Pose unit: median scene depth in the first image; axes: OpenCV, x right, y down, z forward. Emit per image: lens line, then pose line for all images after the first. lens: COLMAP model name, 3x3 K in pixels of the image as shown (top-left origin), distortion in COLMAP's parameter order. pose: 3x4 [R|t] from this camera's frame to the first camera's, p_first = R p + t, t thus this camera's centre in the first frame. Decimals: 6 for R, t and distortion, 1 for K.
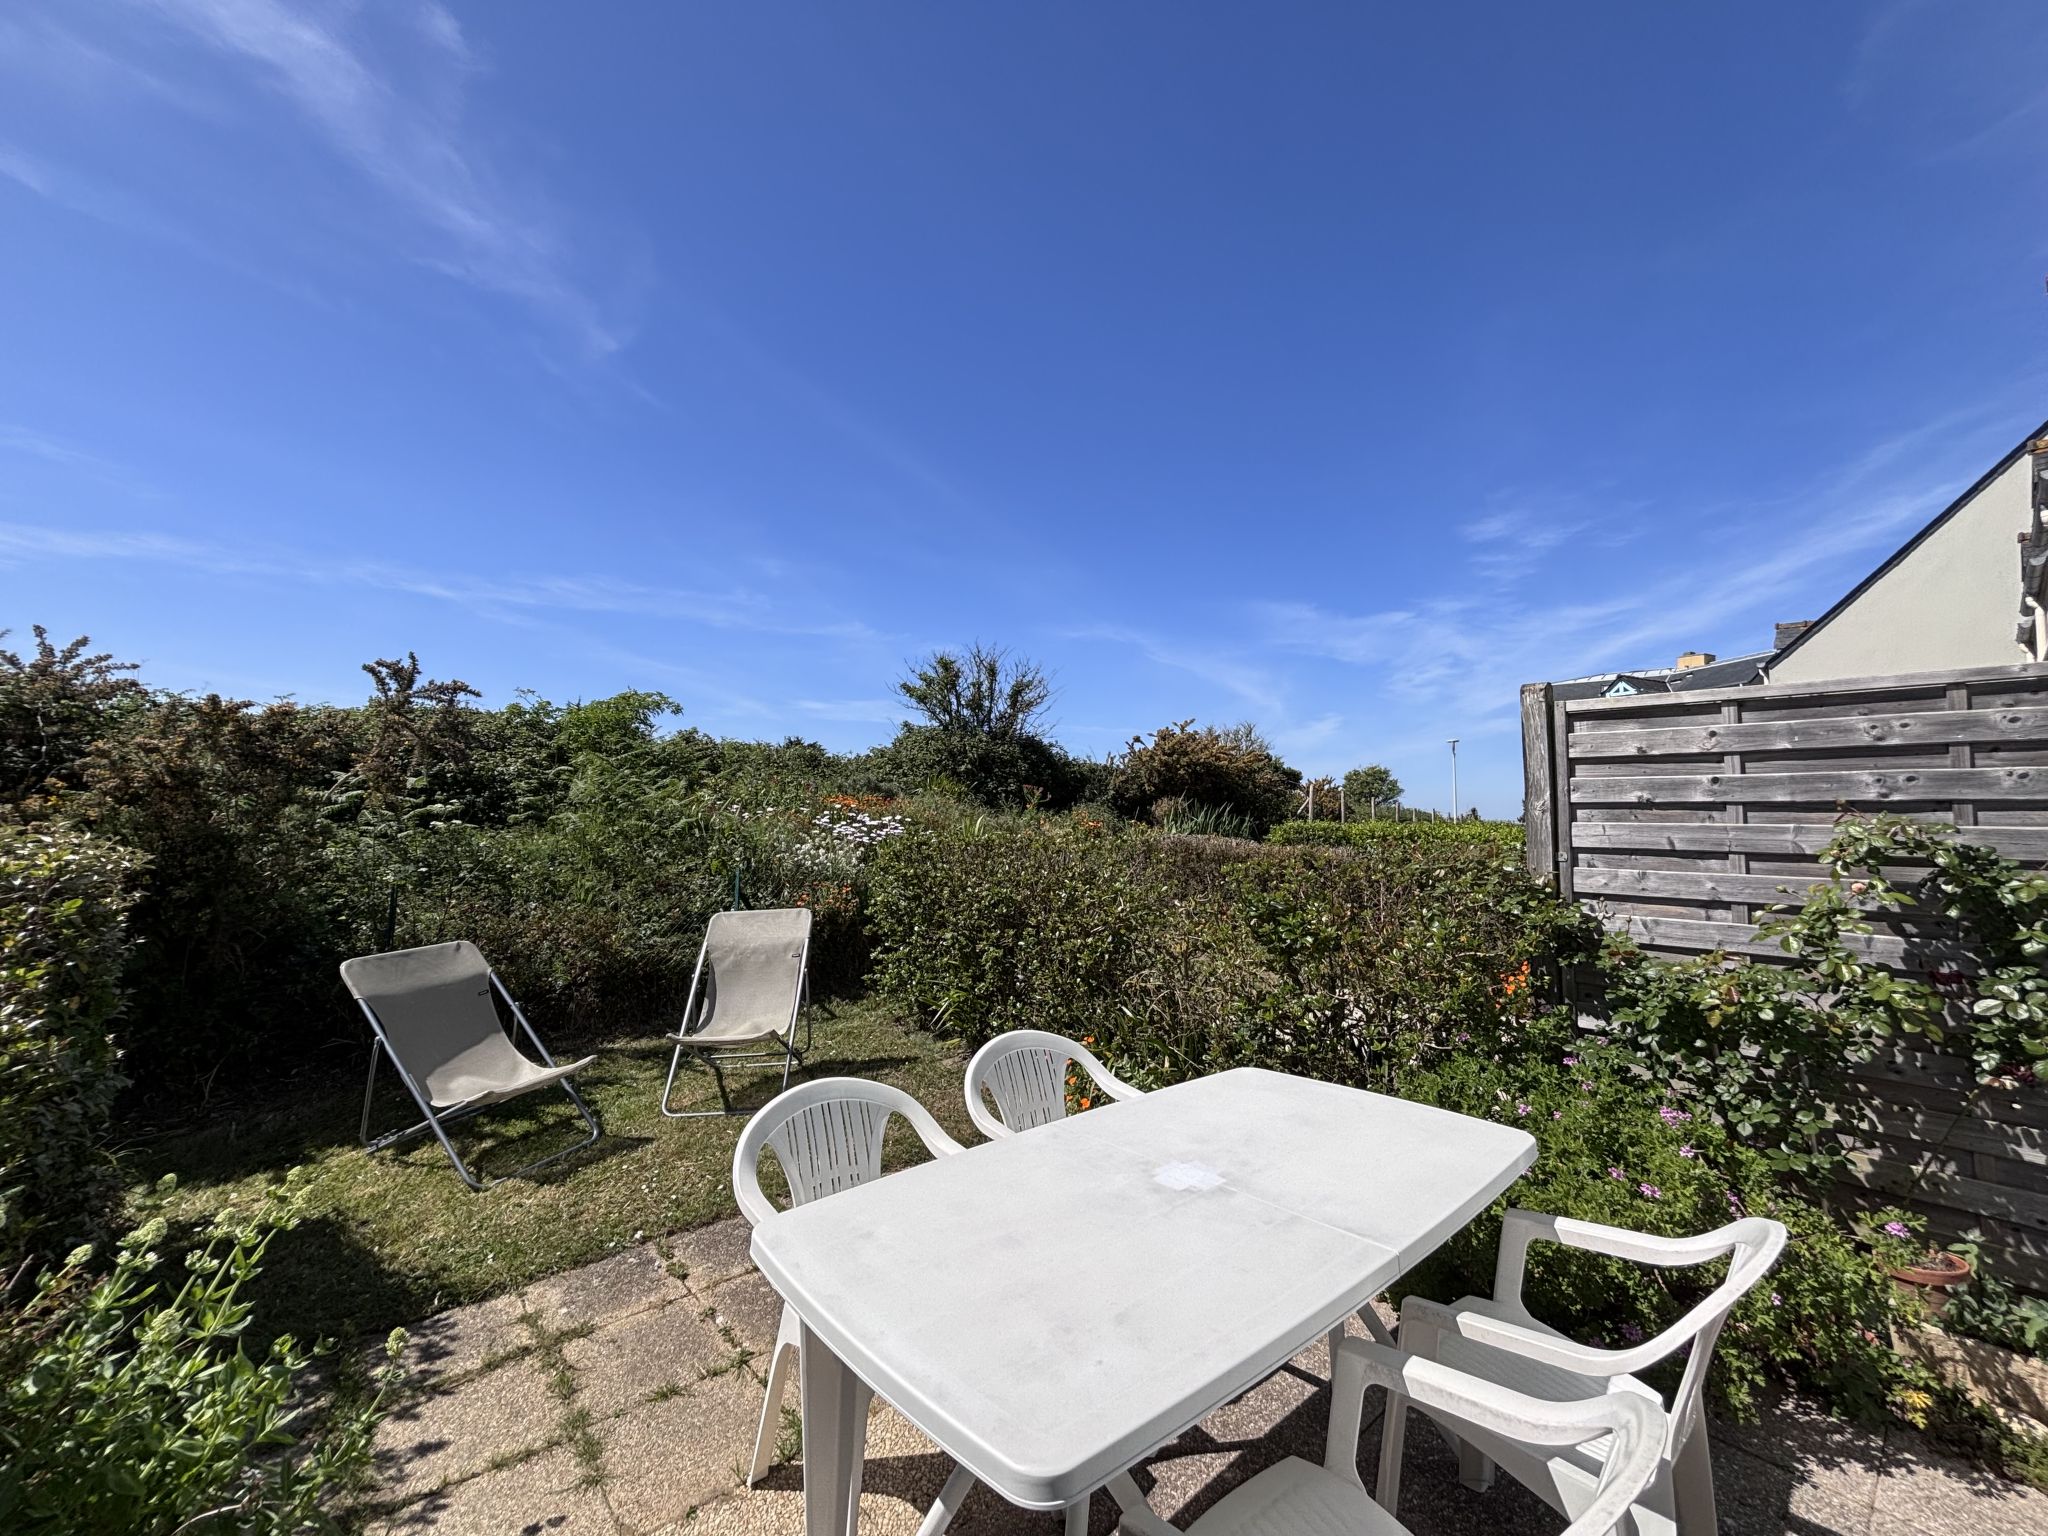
lens RADIAL K [[814.6, 0, 1033.3], [0, 814.6, 759.5], [0, 0, 1]] dist [-0.018930, 0.001905]
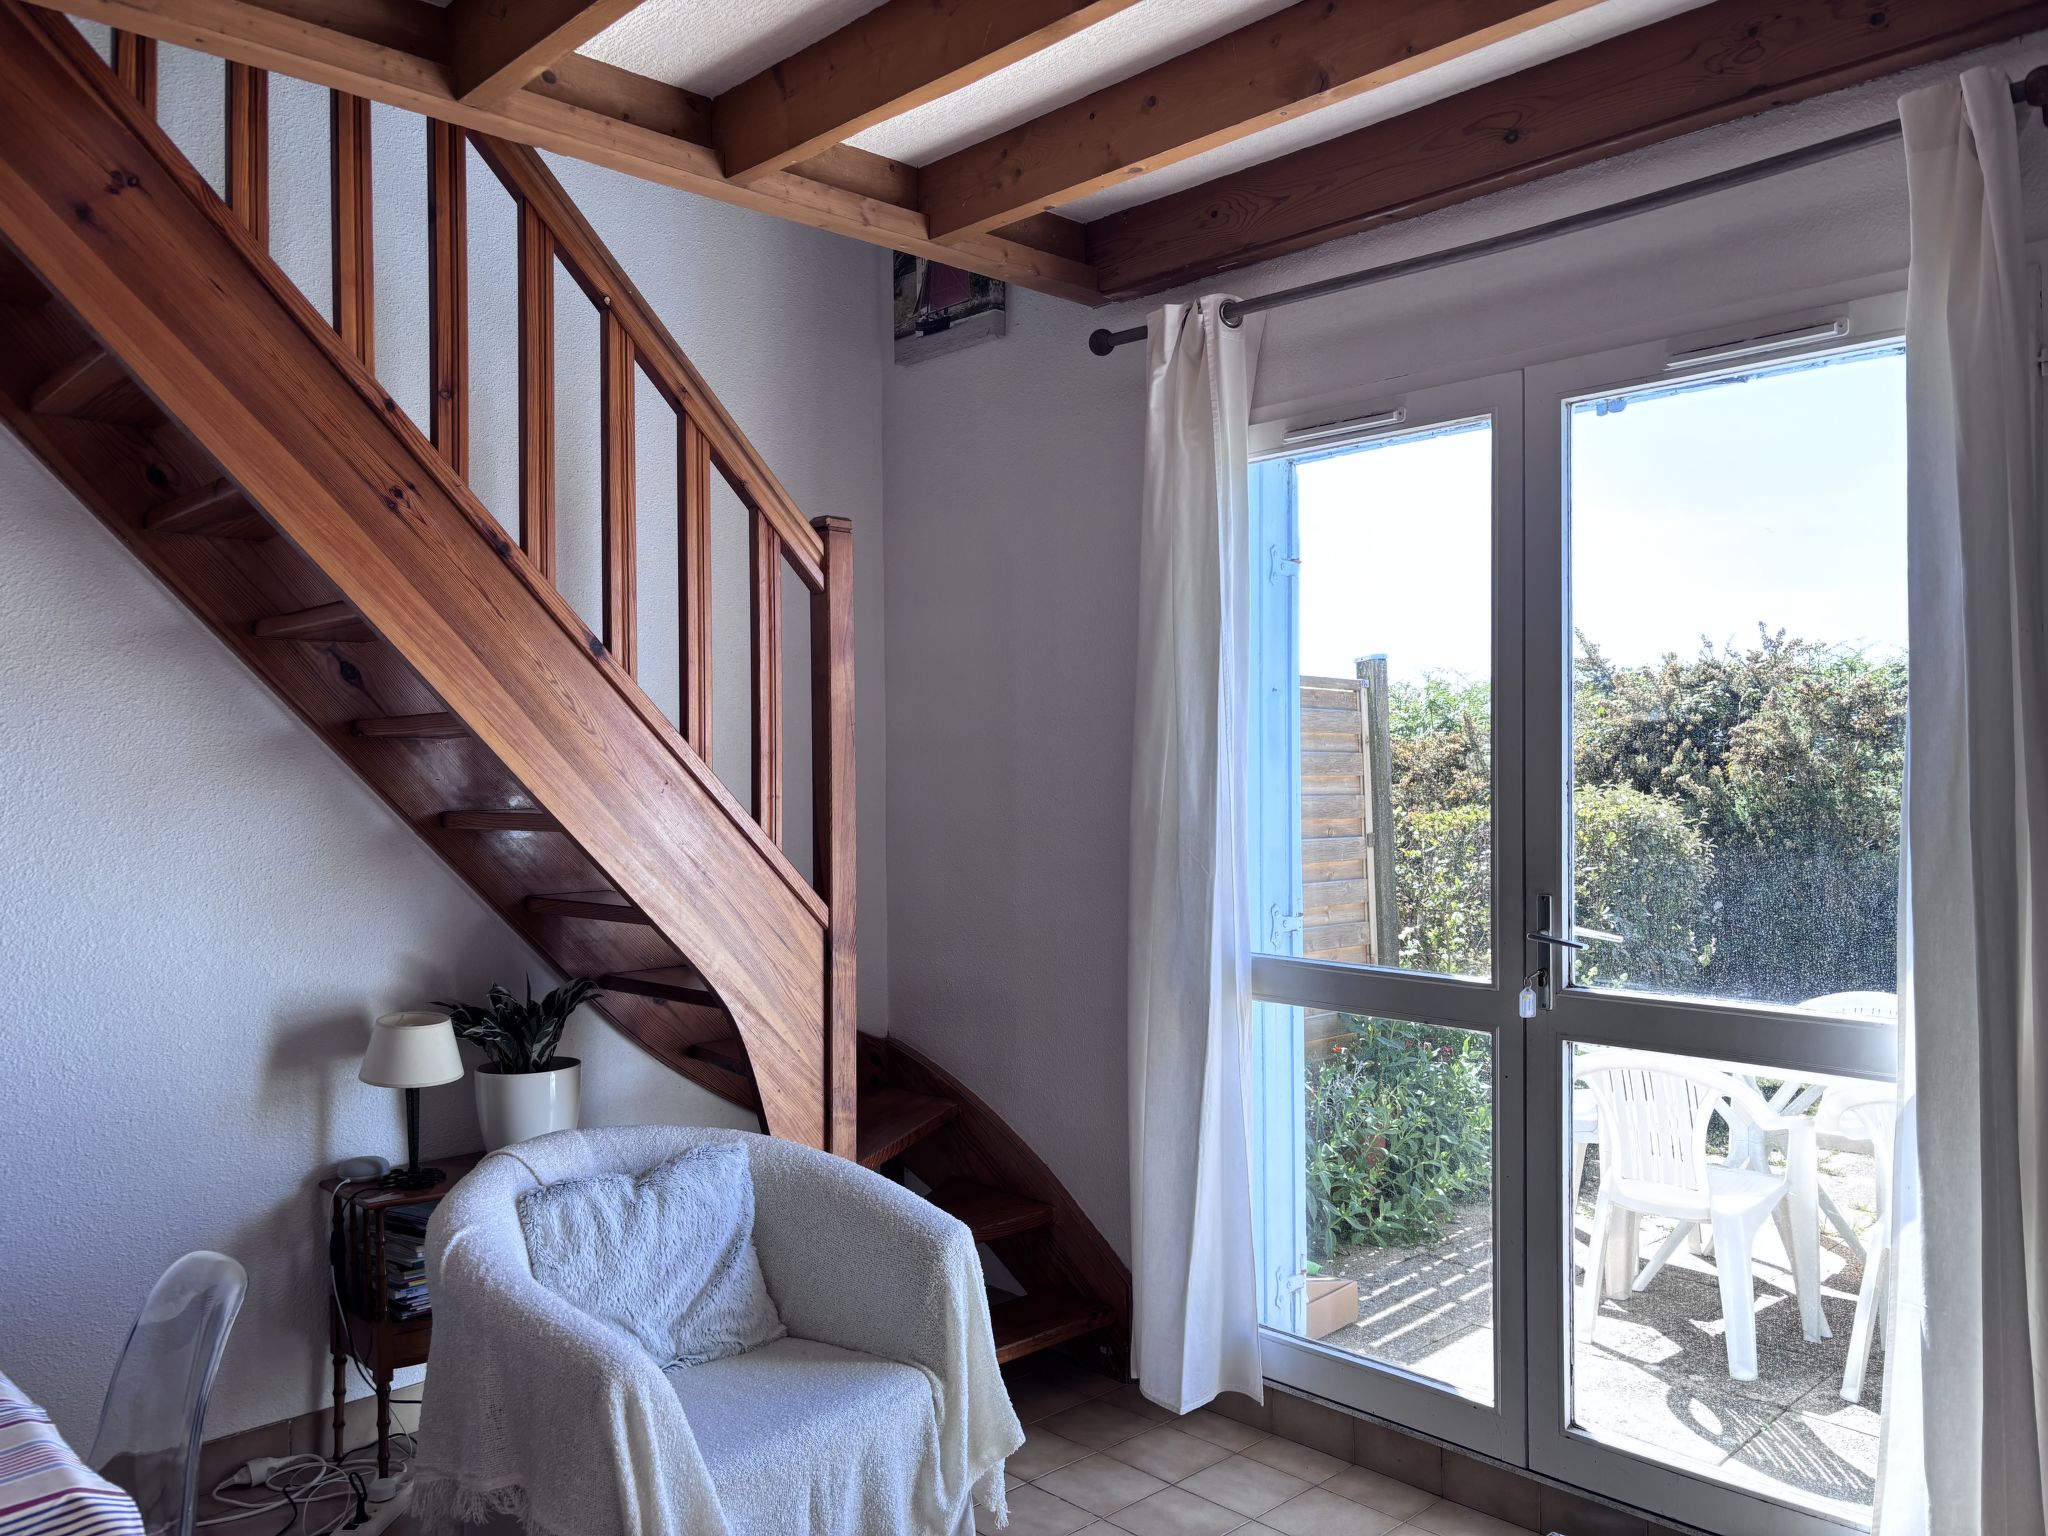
lens RADIAL K [[1536.1, 0, 1025.9], [0, 1536.1, 756.2], [0, 0, 1]] dist [-0.008456, -0.000616]
pose [[0.025336, -0.007310, -0.999652, 0.877176], [0.078153, 0.996927, -0.005310, -0.032894], [0.996619, -0.077992, 0.025830, -0.151501]]
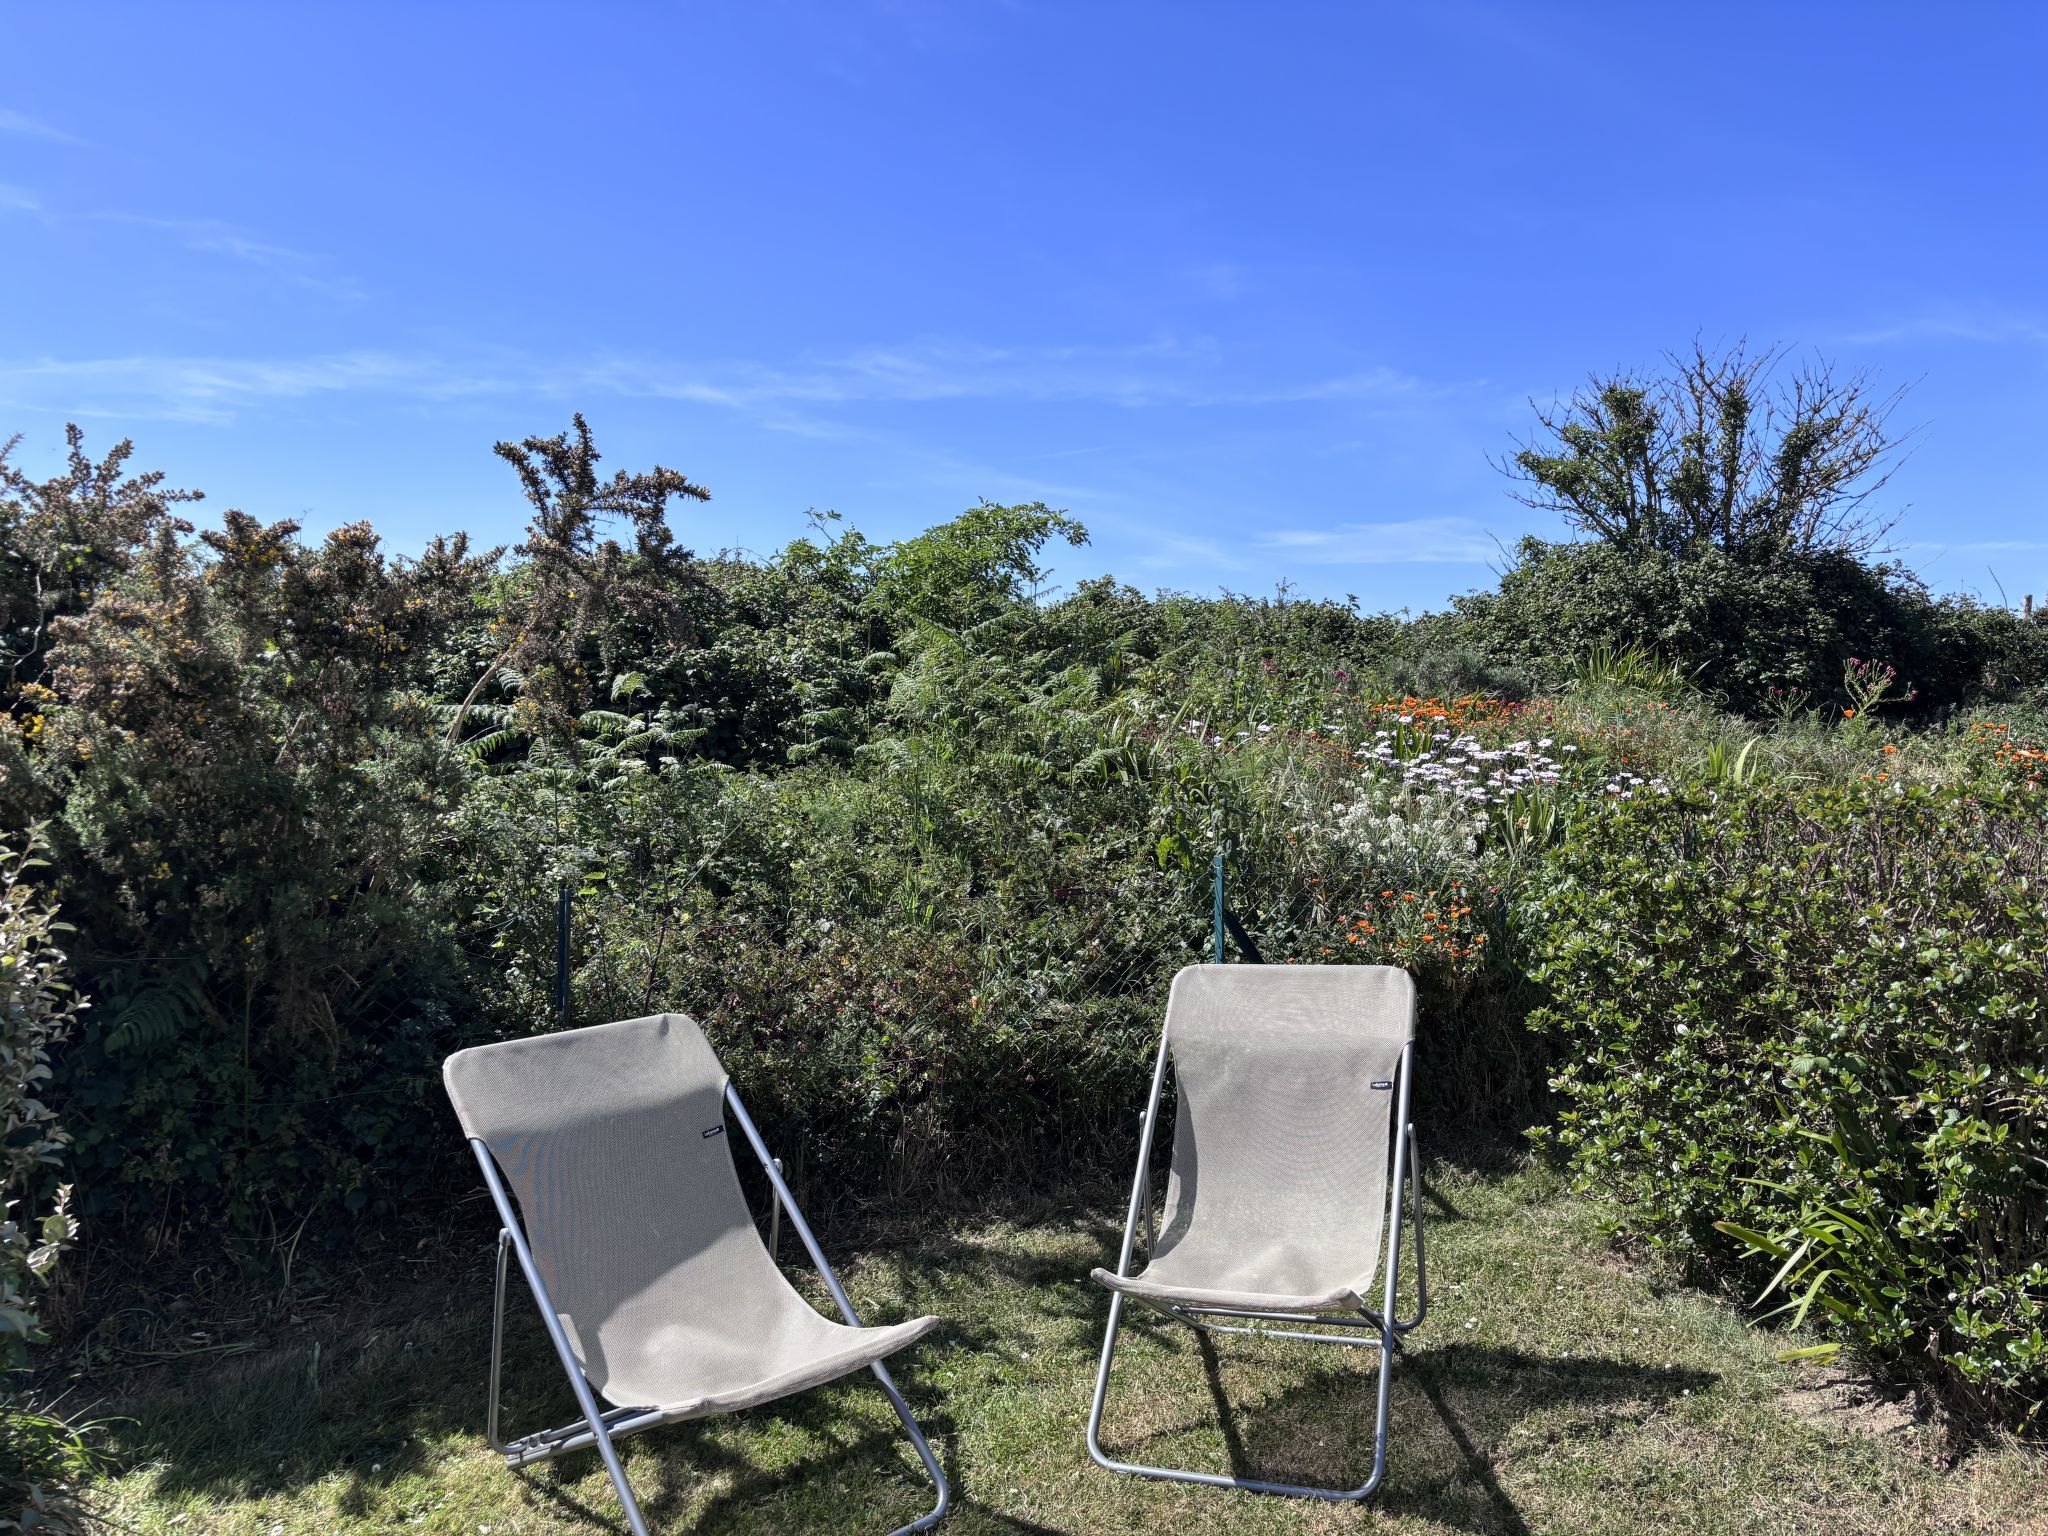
lens RADIAL K [[1536.1, 0, 1015.8], [0, 1536.1, 801.6], [0, 0, 1]] dist [-0.008456, -0.000616]
pose [[0.899467, 0.005845, -0.436949, -0.115632], [0.040479, 0.994497, 0.096629, 0.021104], [0.435109, -0.104602, 0.894281, 0.242255]]
